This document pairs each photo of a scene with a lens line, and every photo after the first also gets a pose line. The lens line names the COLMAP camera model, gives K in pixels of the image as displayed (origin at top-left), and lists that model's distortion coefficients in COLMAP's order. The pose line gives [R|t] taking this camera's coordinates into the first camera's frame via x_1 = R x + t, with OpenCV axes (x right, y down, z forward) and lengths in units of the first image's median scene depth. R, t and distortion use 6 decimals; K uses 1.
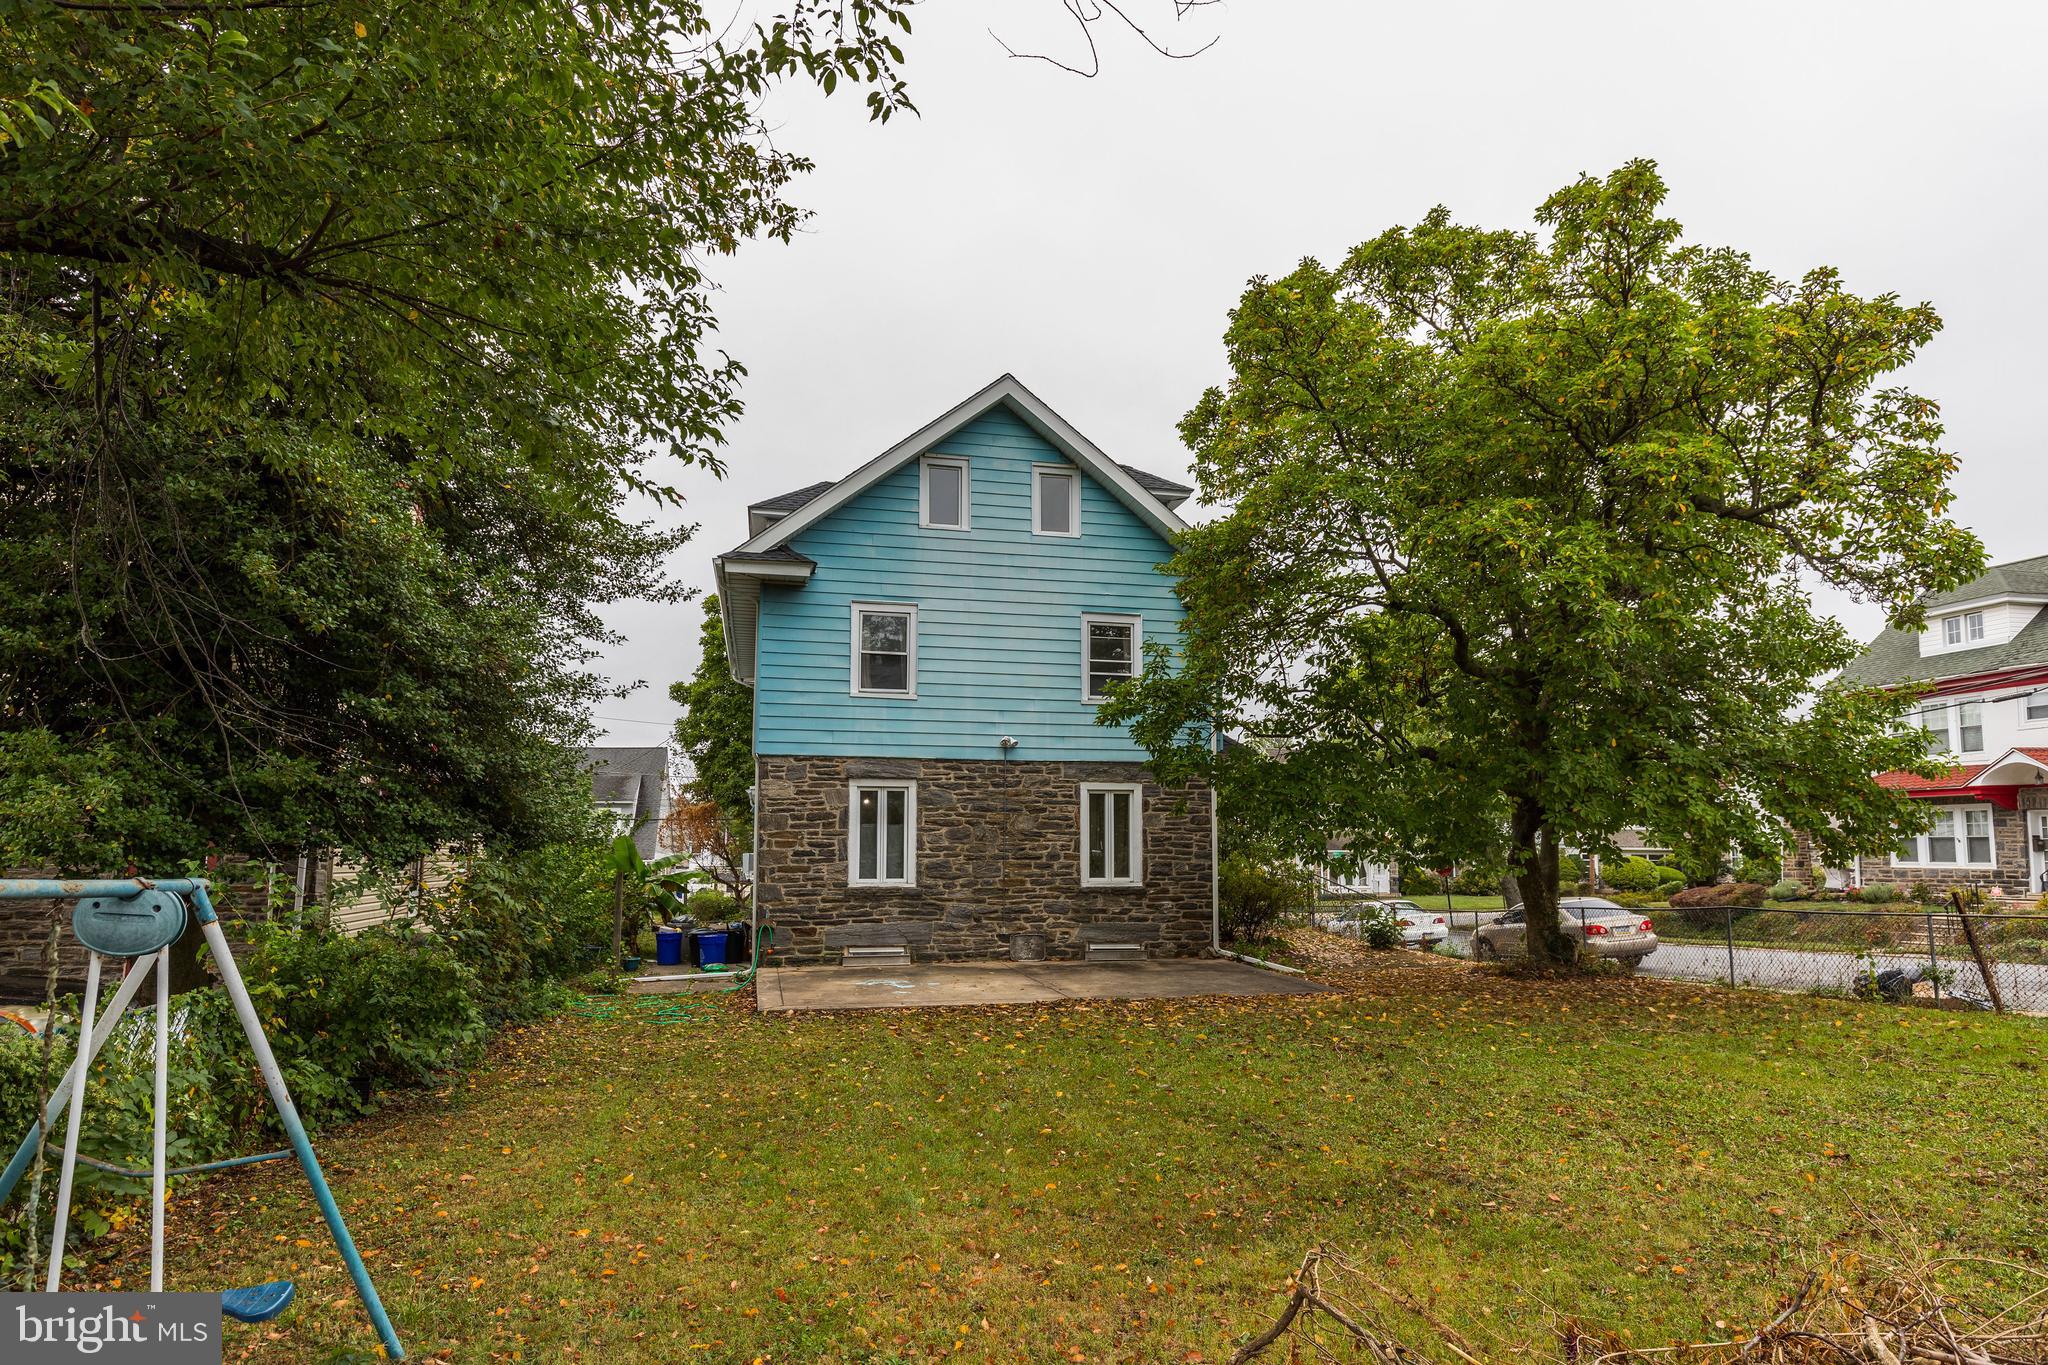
lens RADIAL K [[1204.4, 0, 1025.6], [0, 1204.4, 682.0], [0, 0, 1]] dist [0.006357, 0.001087]
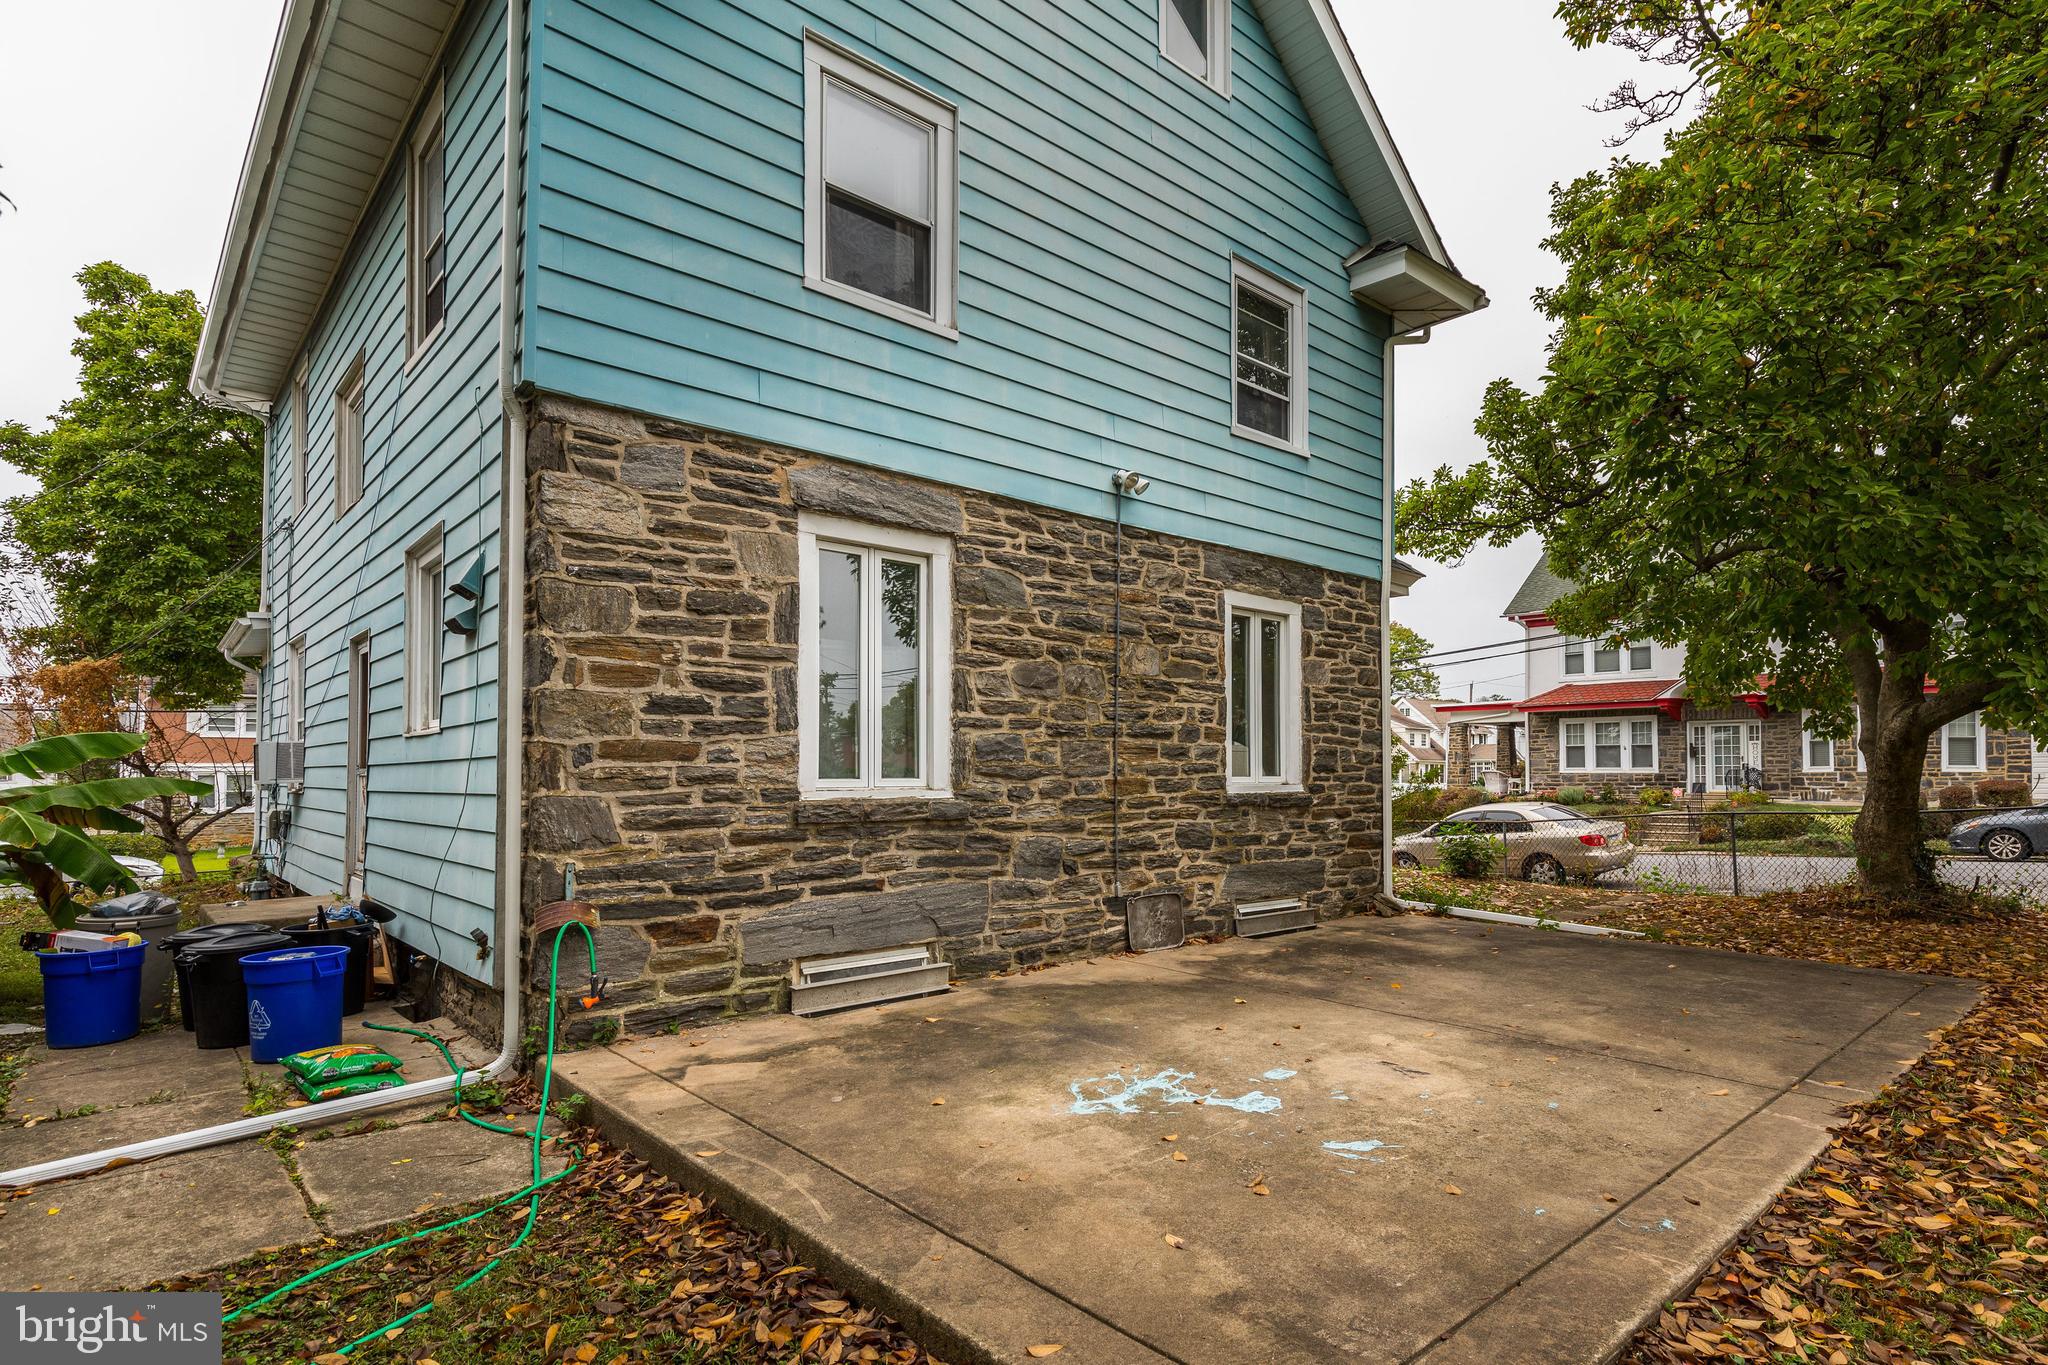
lens RADIAL K [[1042.6, 0, 1102.2], [0, 1042.6, 723.5], [0, 0, 1]] dist [0.016077, 0.001171]
pose [[0.852778, 0.022801, 0.521775, -0.228472], [-0.069557, 0.995105, 0.070199, 0.114028], [-0.517621, -0.096157, 0.850190, 0.660846]]
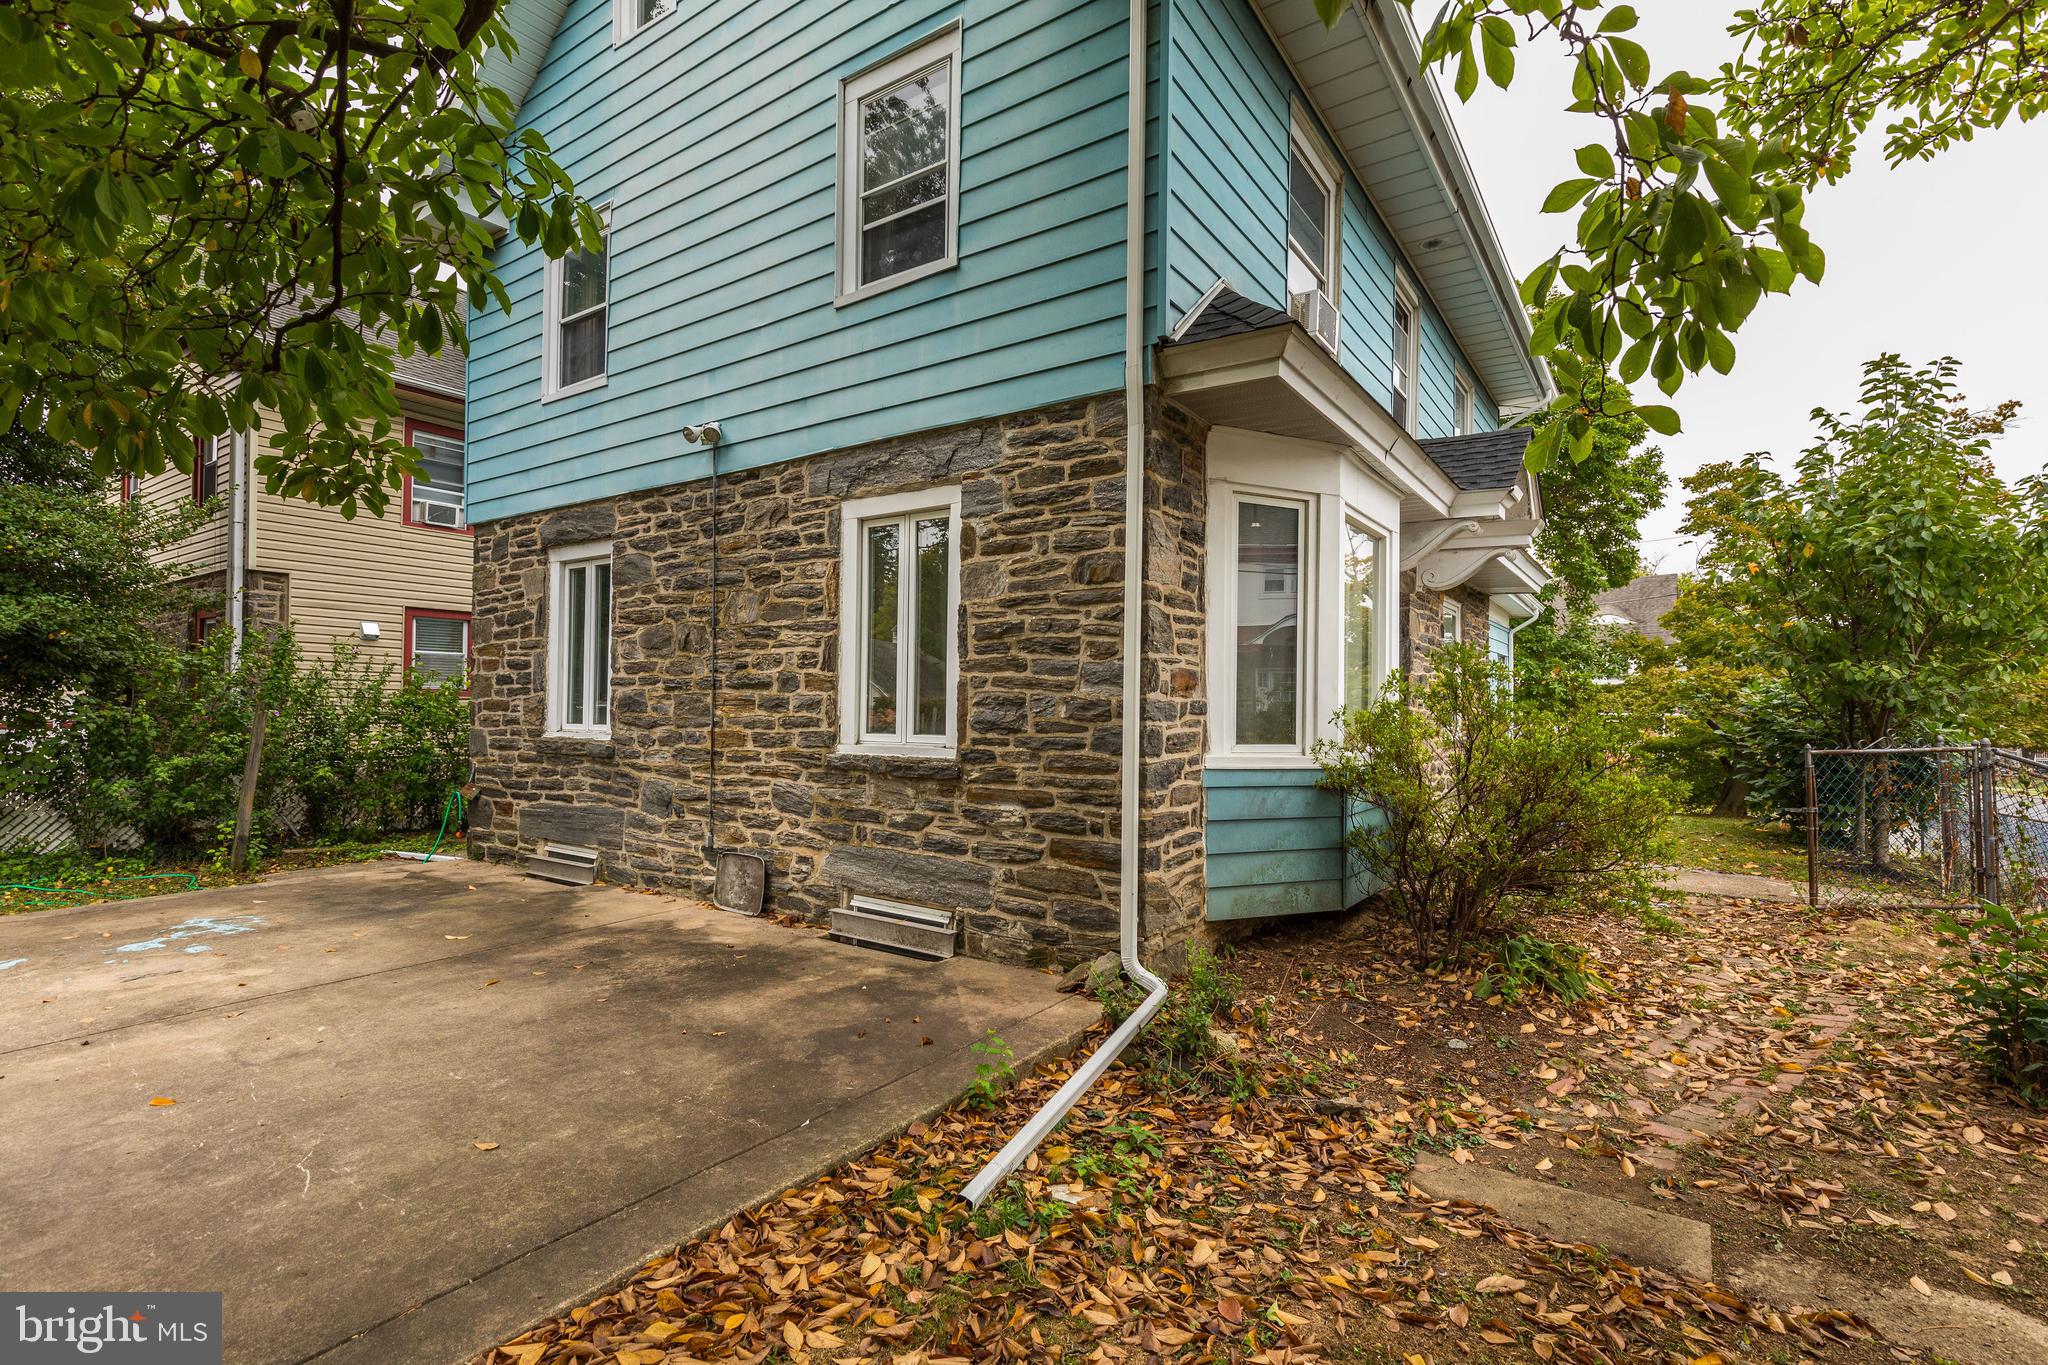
lens RADIAL K [[950.1, 0, 1012.7], [0, 950.1, 686.4], [0, 0, 1]] dist [0.002572, -0.000494]
pose [[0.687968, -0.010426, -0.725666, 0.324942], [0.089610, 0.993466, 0.070681, 0.130067], [0.720187, -0.113653, 0.684407, 0.827542]]
